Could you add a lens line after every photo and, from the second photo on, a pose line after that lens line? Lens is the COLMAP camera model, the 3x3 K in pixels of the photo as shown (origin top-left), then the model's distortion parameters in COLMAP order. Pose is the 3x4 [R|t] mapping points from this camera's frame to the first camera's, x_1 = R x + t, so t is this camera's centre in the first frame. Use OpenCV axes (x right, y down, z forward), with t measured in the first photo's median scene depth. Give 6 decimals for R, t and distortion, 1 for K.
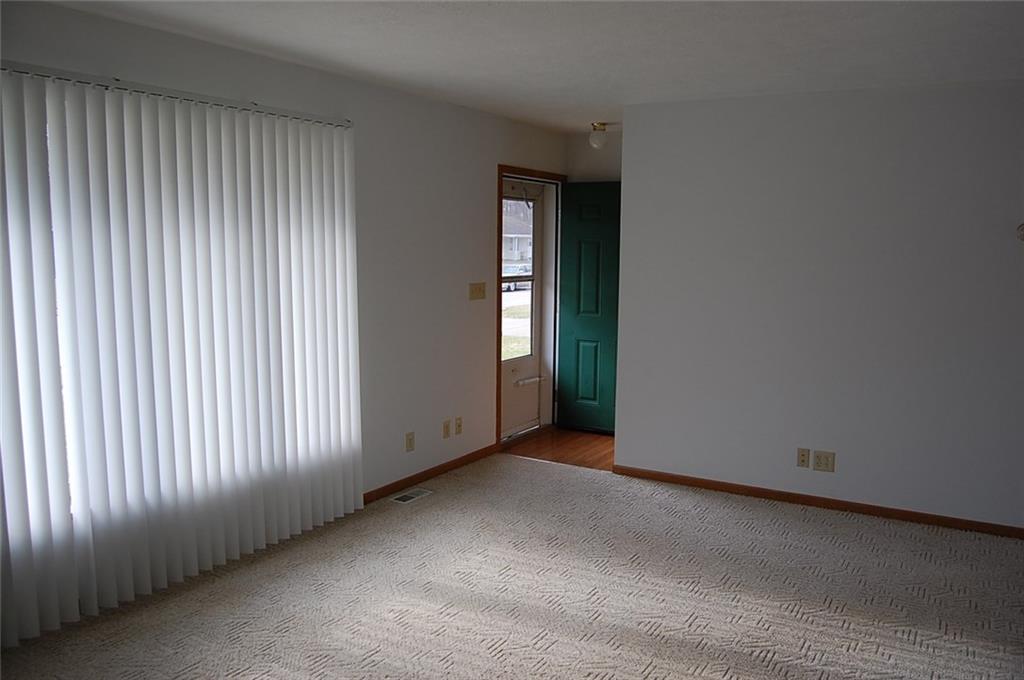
lens RADIAL K [[823.5, 0, 512.2], [0, 823.5, 342.4], [0, 0, 1]] dist [-0.075433, 0.034940]
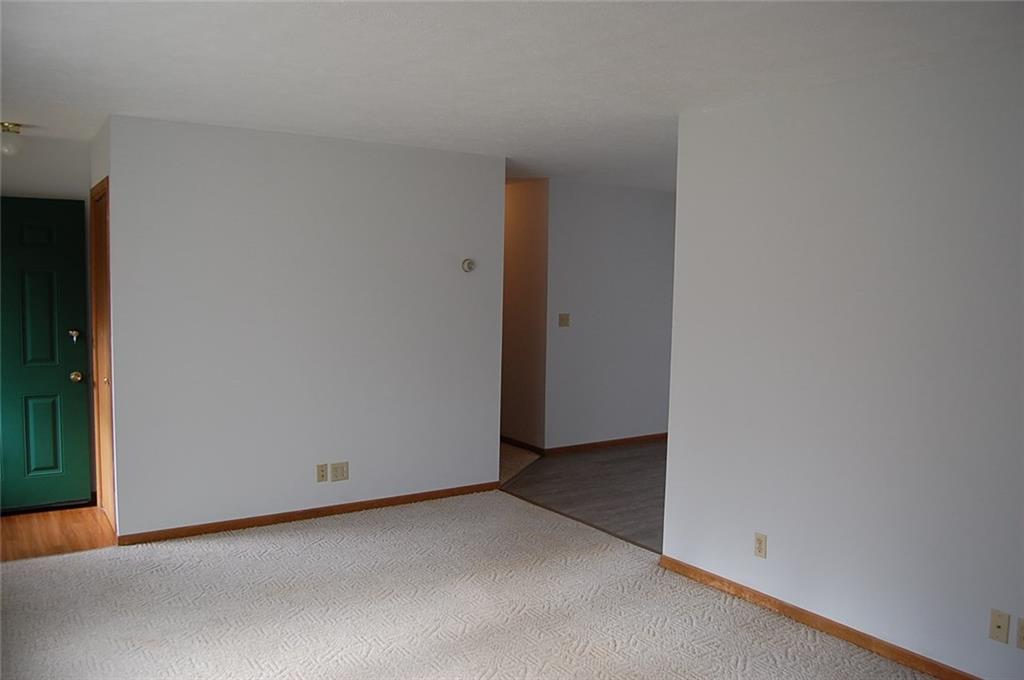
lens RADIAL K [[823.5, 0, 512.1], [0, 823.5, 338.9], [0, 0, 1]] dist [-0.075433, 0.034940]
pose [[0.397204, -0.068790, 0.915148, -0.478174], [0.096303, 0.994806, 0.032979, -0.042897], [-0.912663, 0.075033, 0.401766, 0.291645]]
